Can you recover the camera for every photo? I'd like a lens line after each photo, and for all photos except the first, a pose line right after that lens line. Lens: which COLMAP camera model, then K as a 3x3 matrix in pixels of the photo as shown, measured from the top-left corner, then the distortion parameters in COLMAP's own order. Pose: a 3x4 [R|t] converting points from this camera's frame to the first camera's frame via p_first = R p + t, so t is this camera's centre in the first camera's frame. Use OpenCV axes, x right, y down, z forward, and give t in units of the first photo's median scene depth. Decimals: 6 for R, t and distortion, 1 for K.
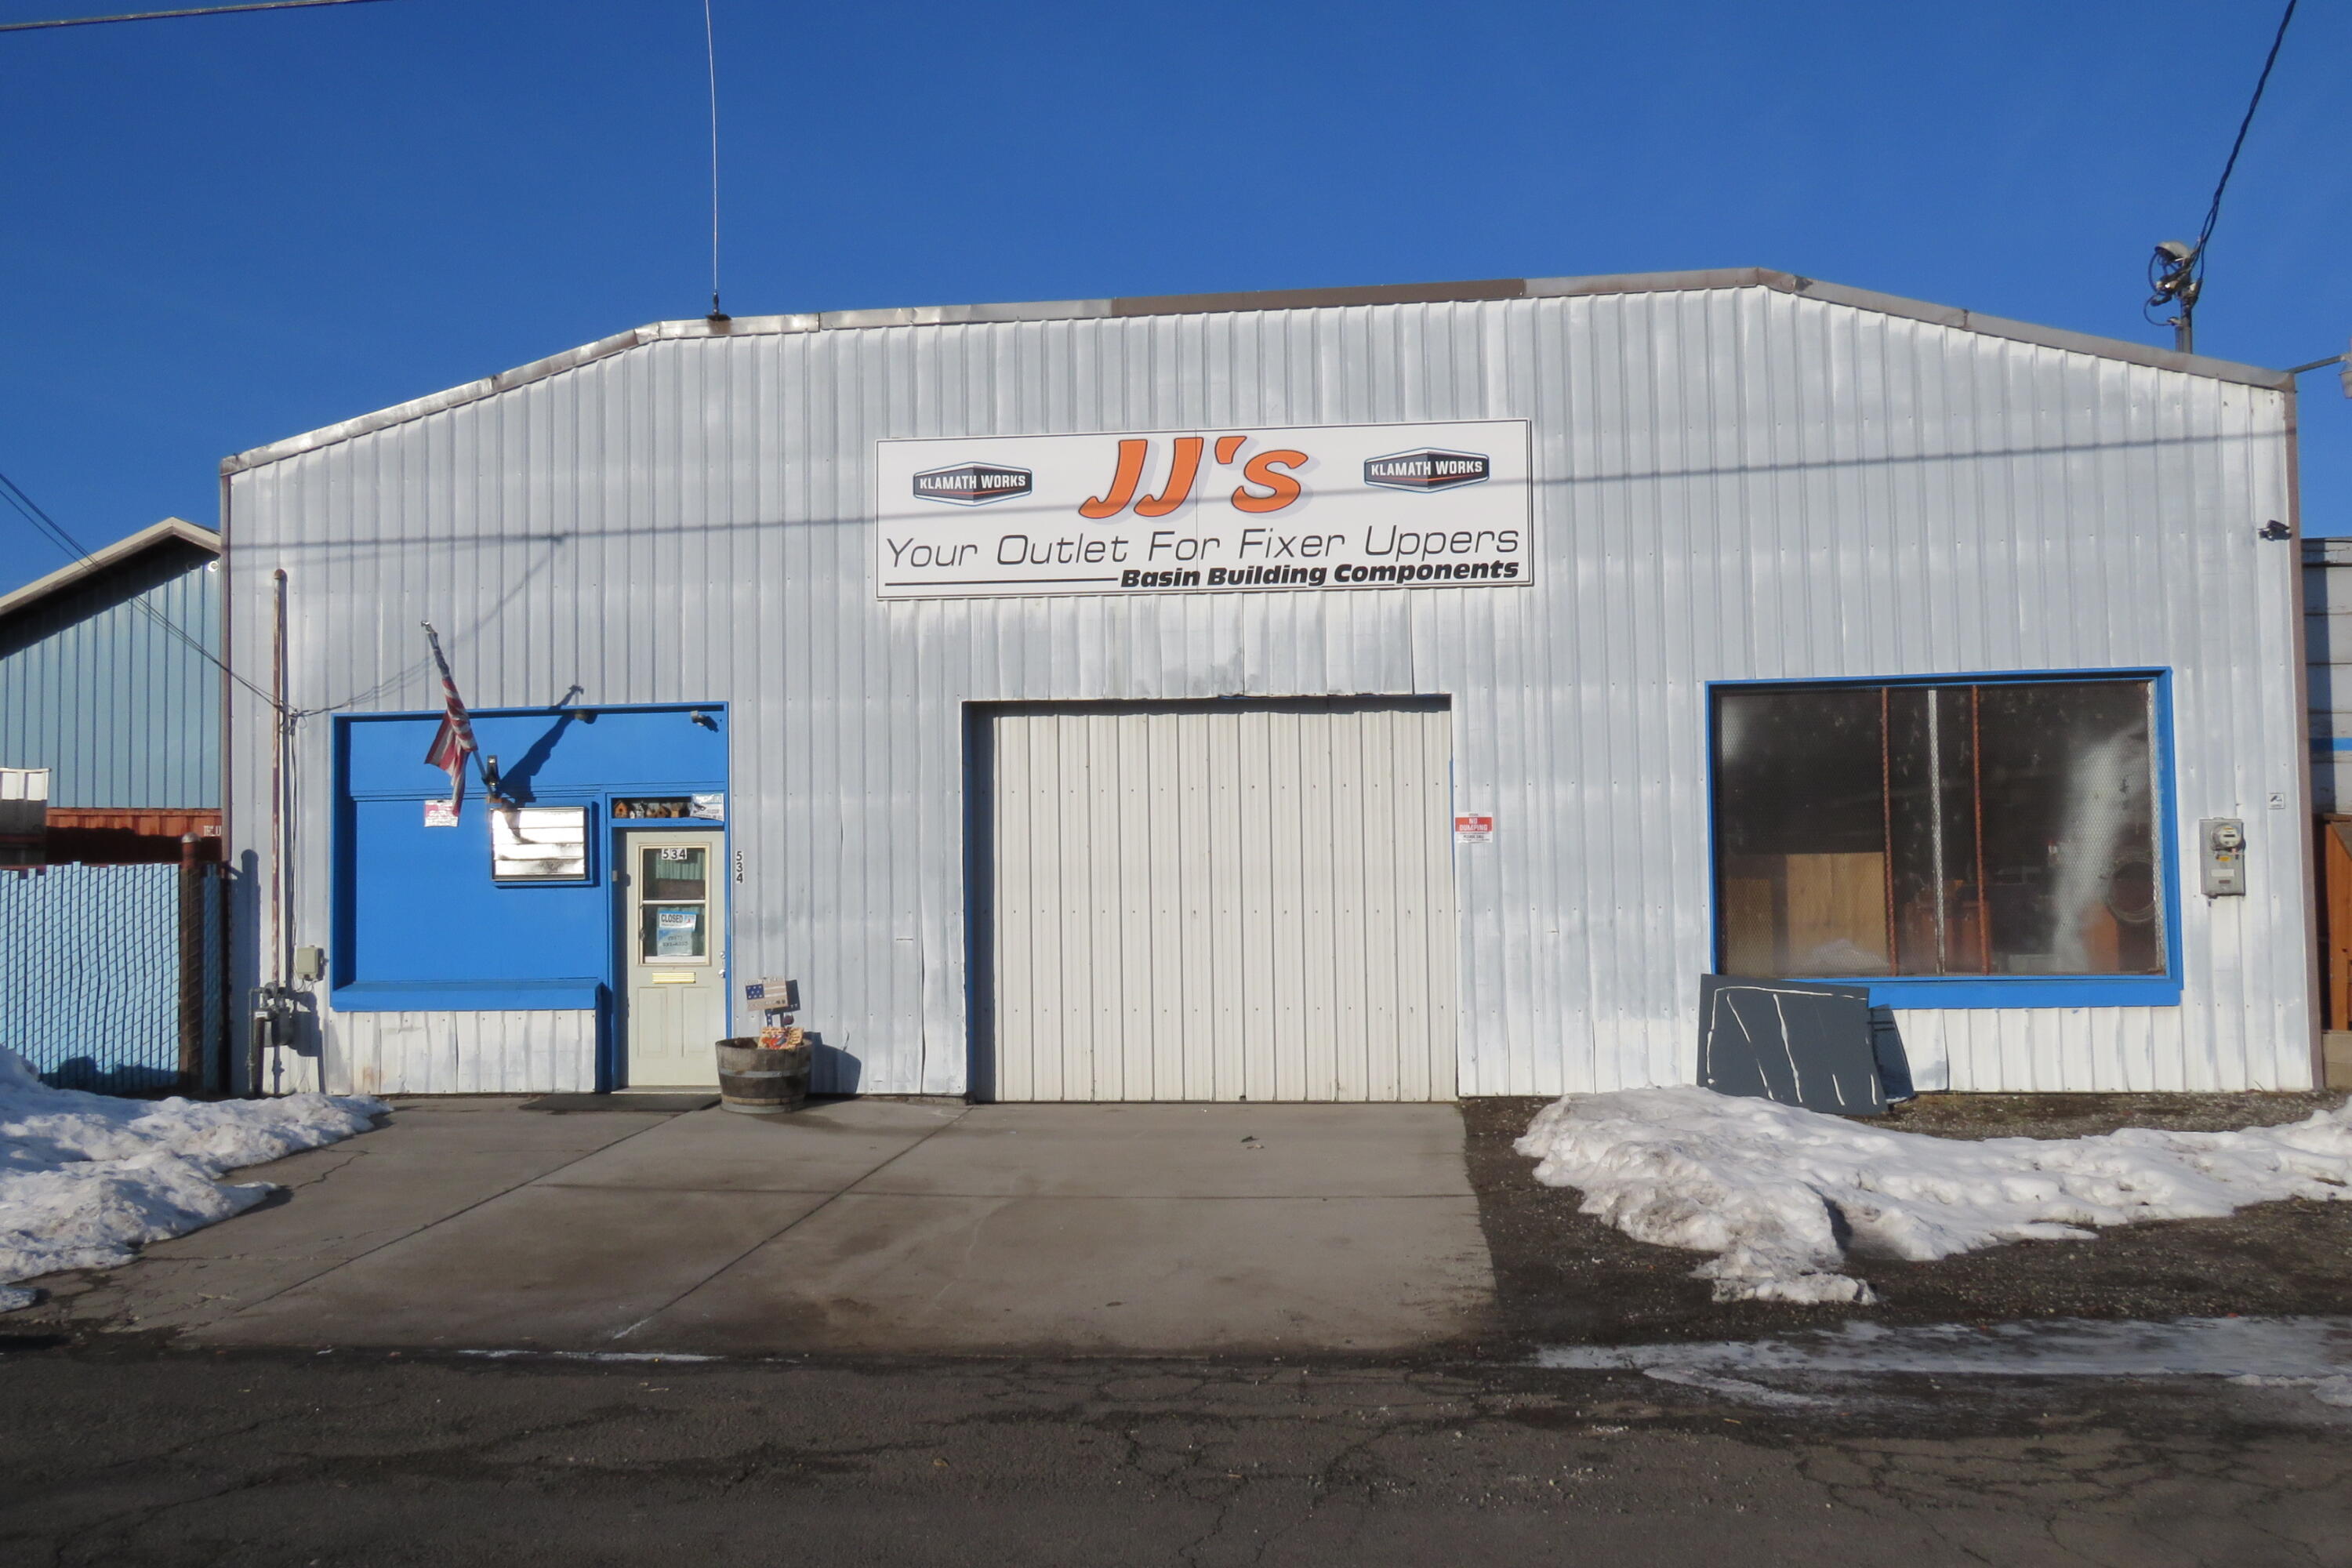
lens RADIAL K [[2184.4, 0, 1183.5], [0, 2184.4, 779.2], [0, 0, 1]] dist [0.024128, 0.000000]
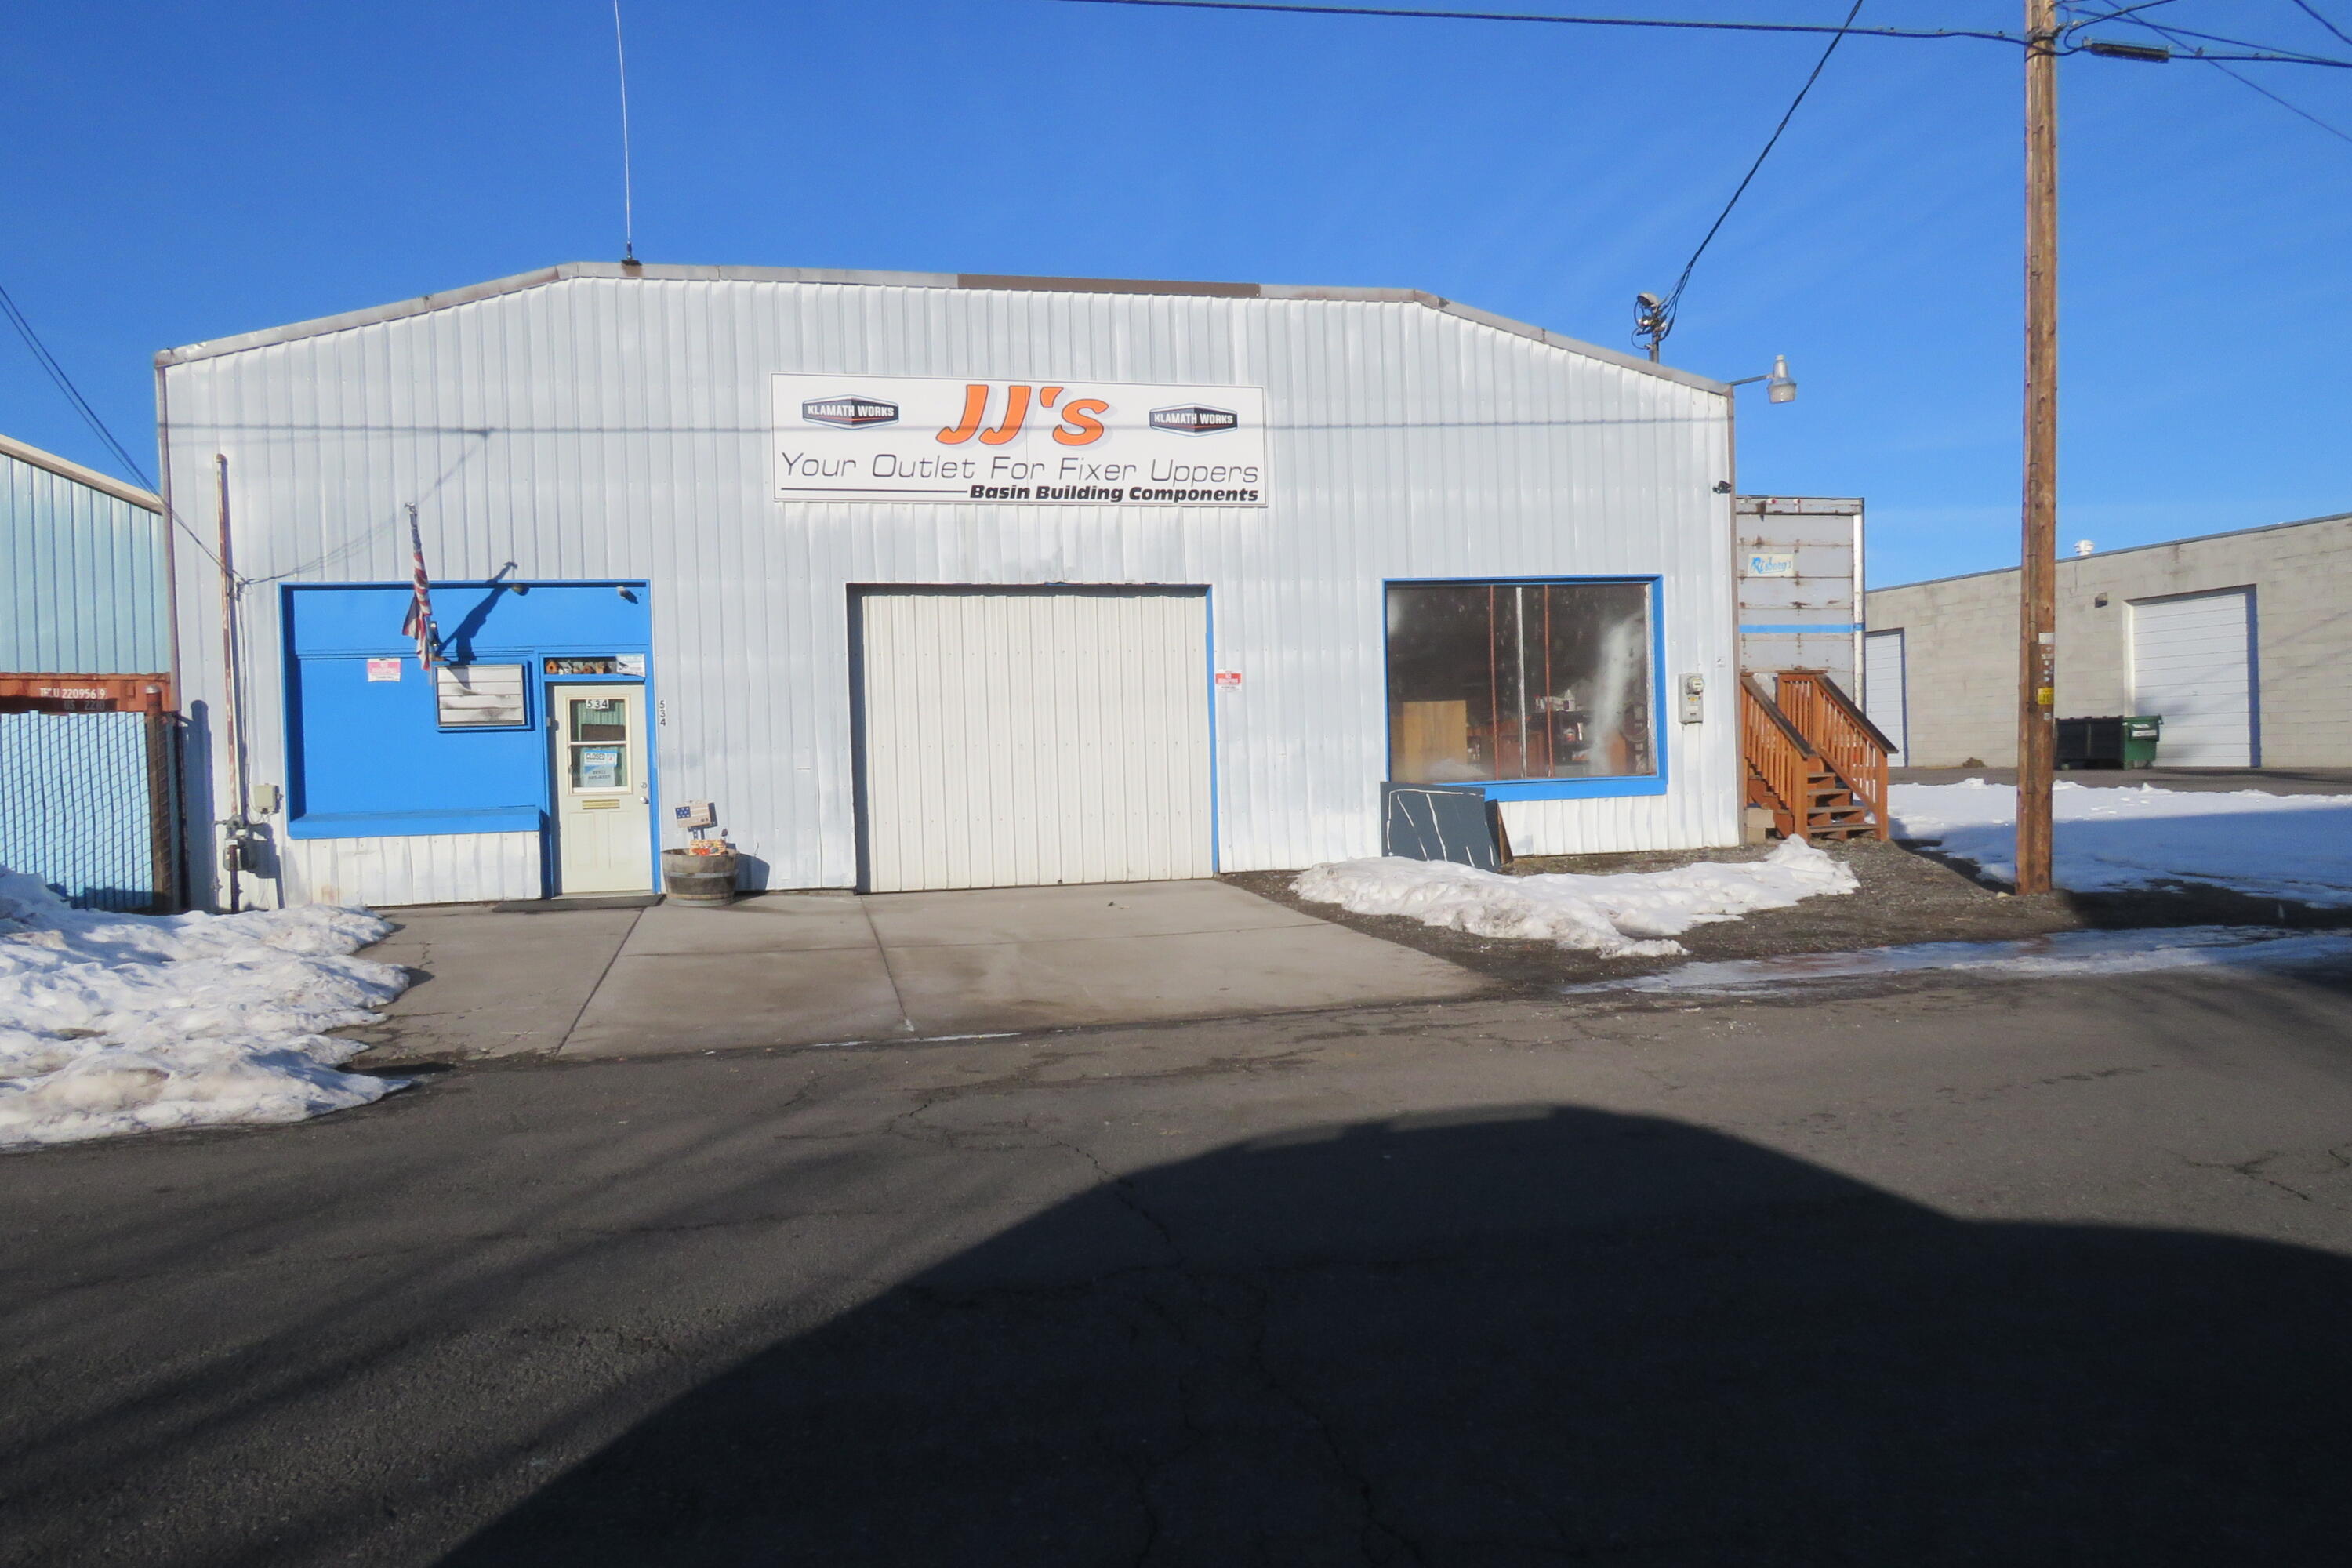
lens RADIAL K [[1735.0, 0, 1189.9], [0, 1735.0, 778.1], [0, 0, 1]] dist [0.031792, -0.007134]
pose [[0.940613, -0.017953, 0.339005, -0.262892], [0.000216, 0.998632, 0.052287, 0.025932], [-0.339480, -0.049109, 0.939330, -0.033961]]
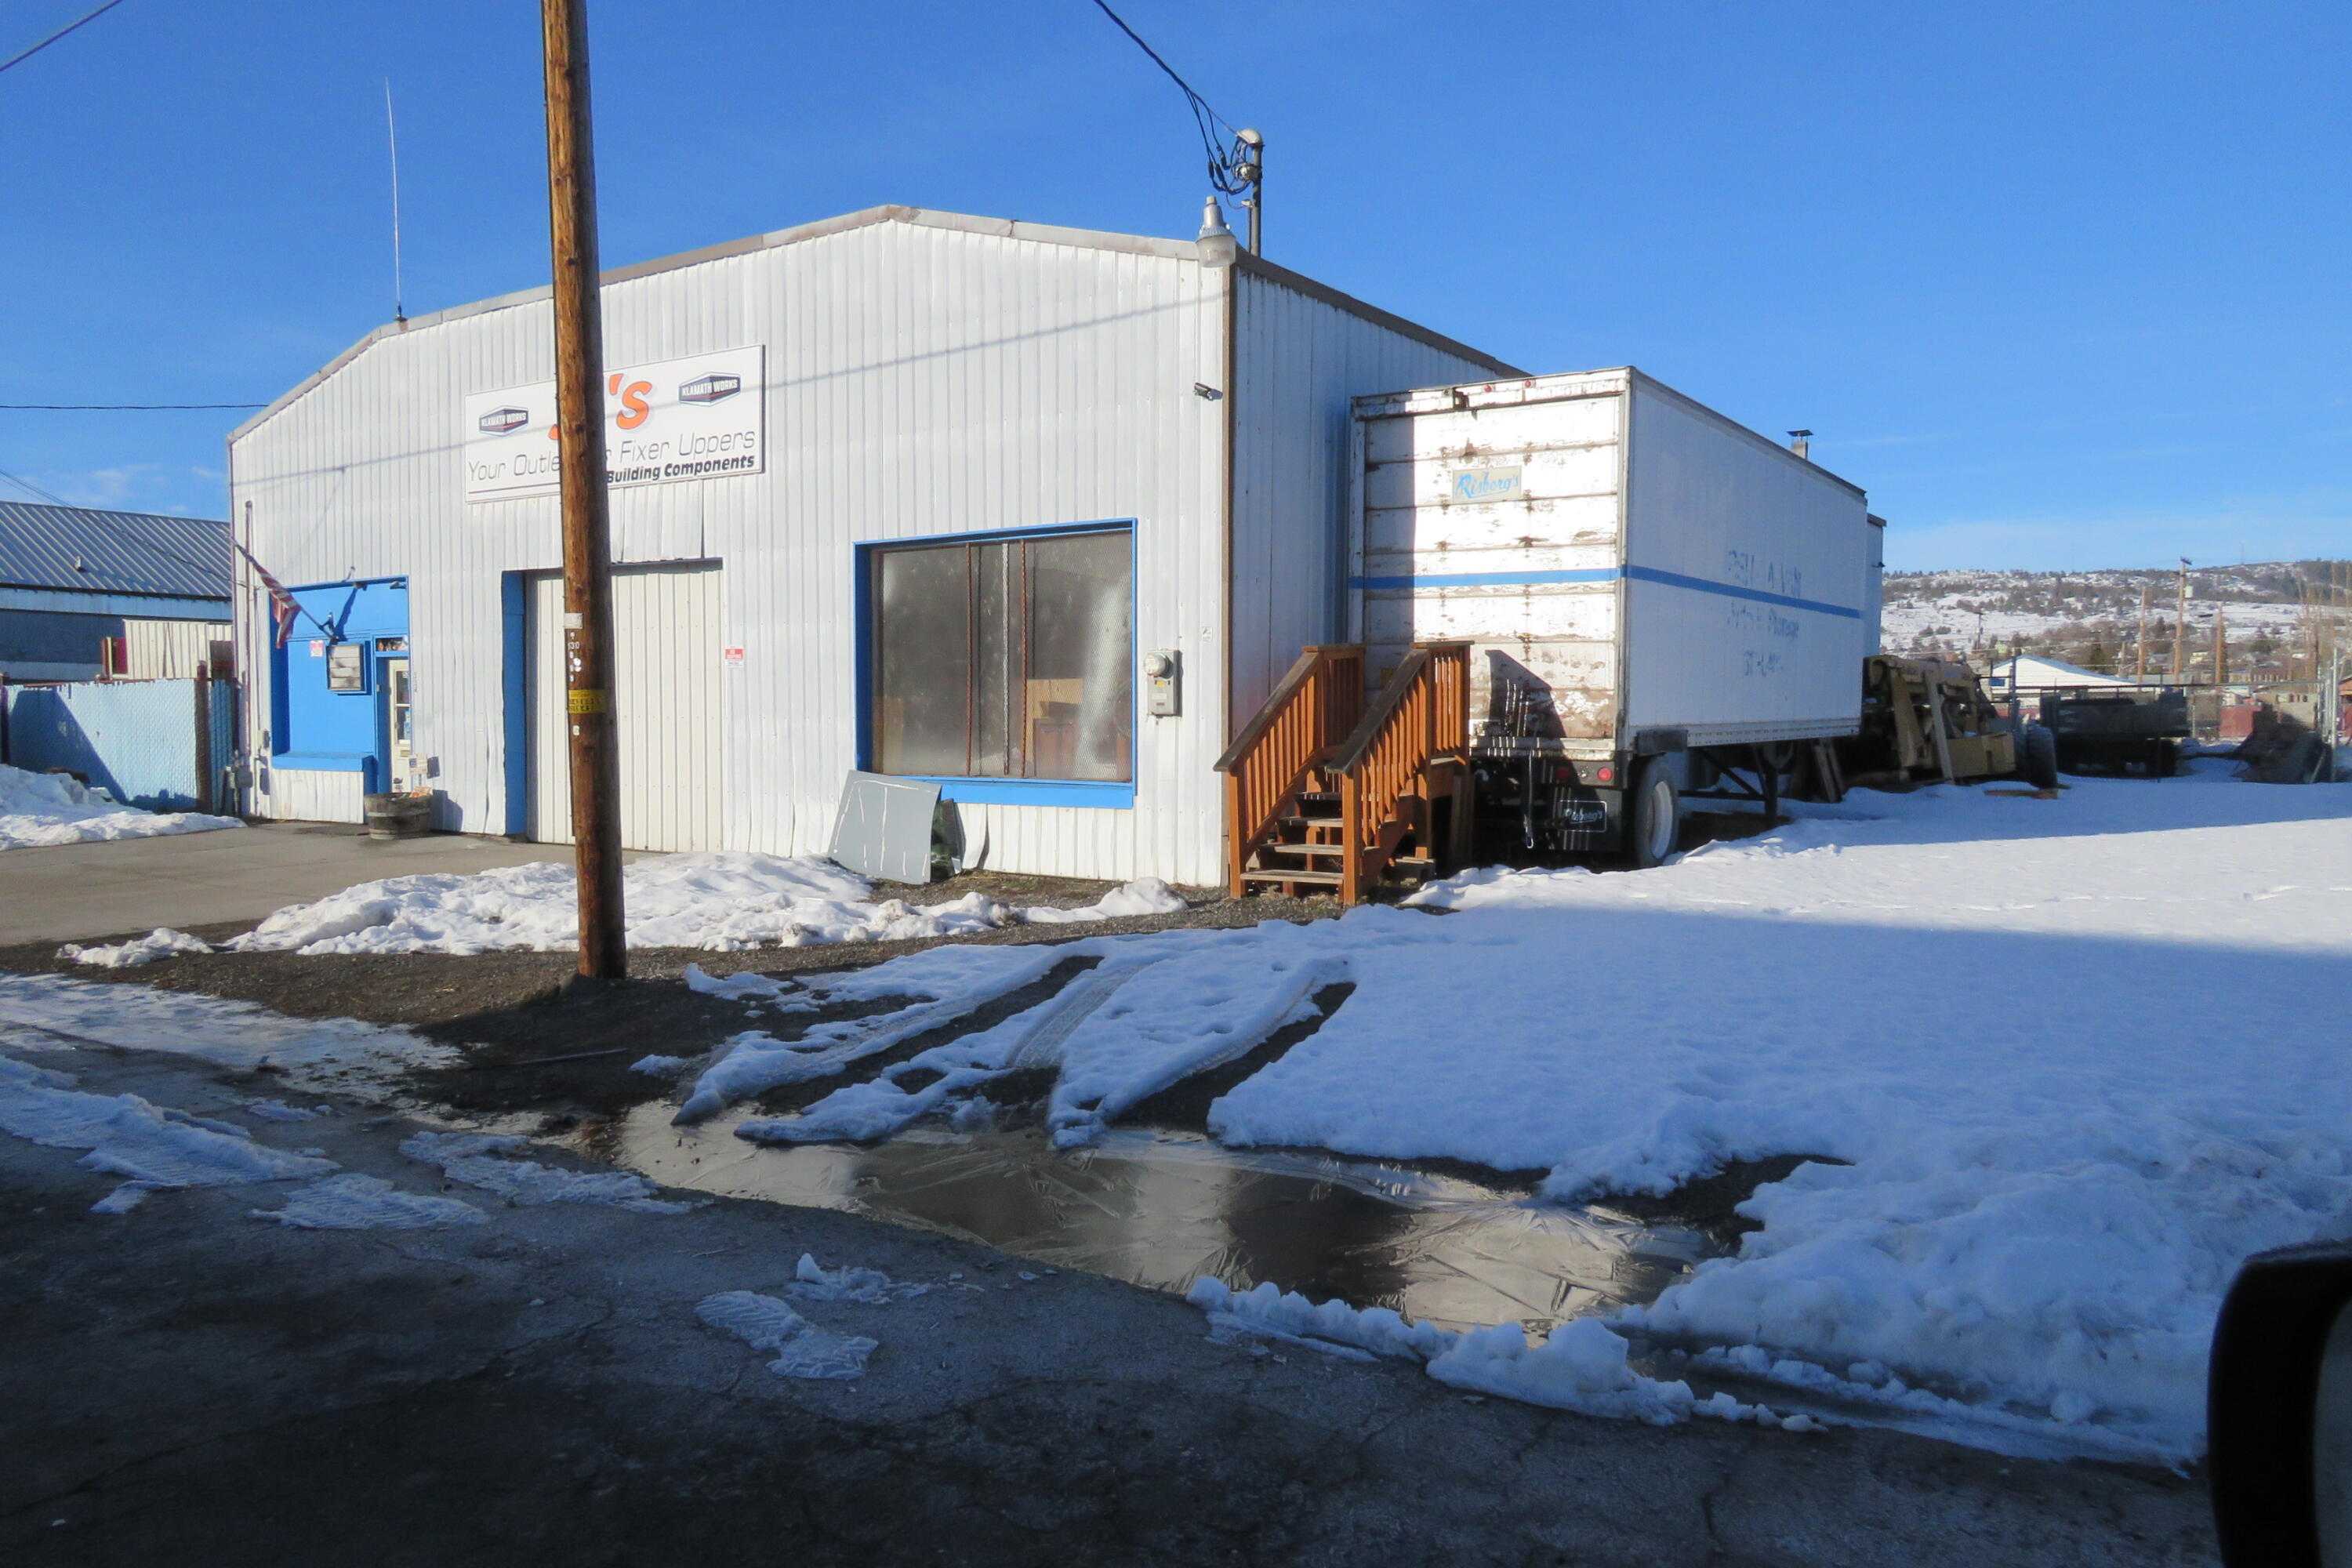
lens RADIAL K [[1735.0, 0, 1135.6], [0, 1735.0, 780.7], [0, 0, 1]] dist [0.031792, -0.007134]
pose [[0.866655, 0.035624, -0.497635, 0.870626], [0.006954, 0.996488, 0.083446, 0.010208], [0.498860, -0.075779, 0.863363, 0.190414]]
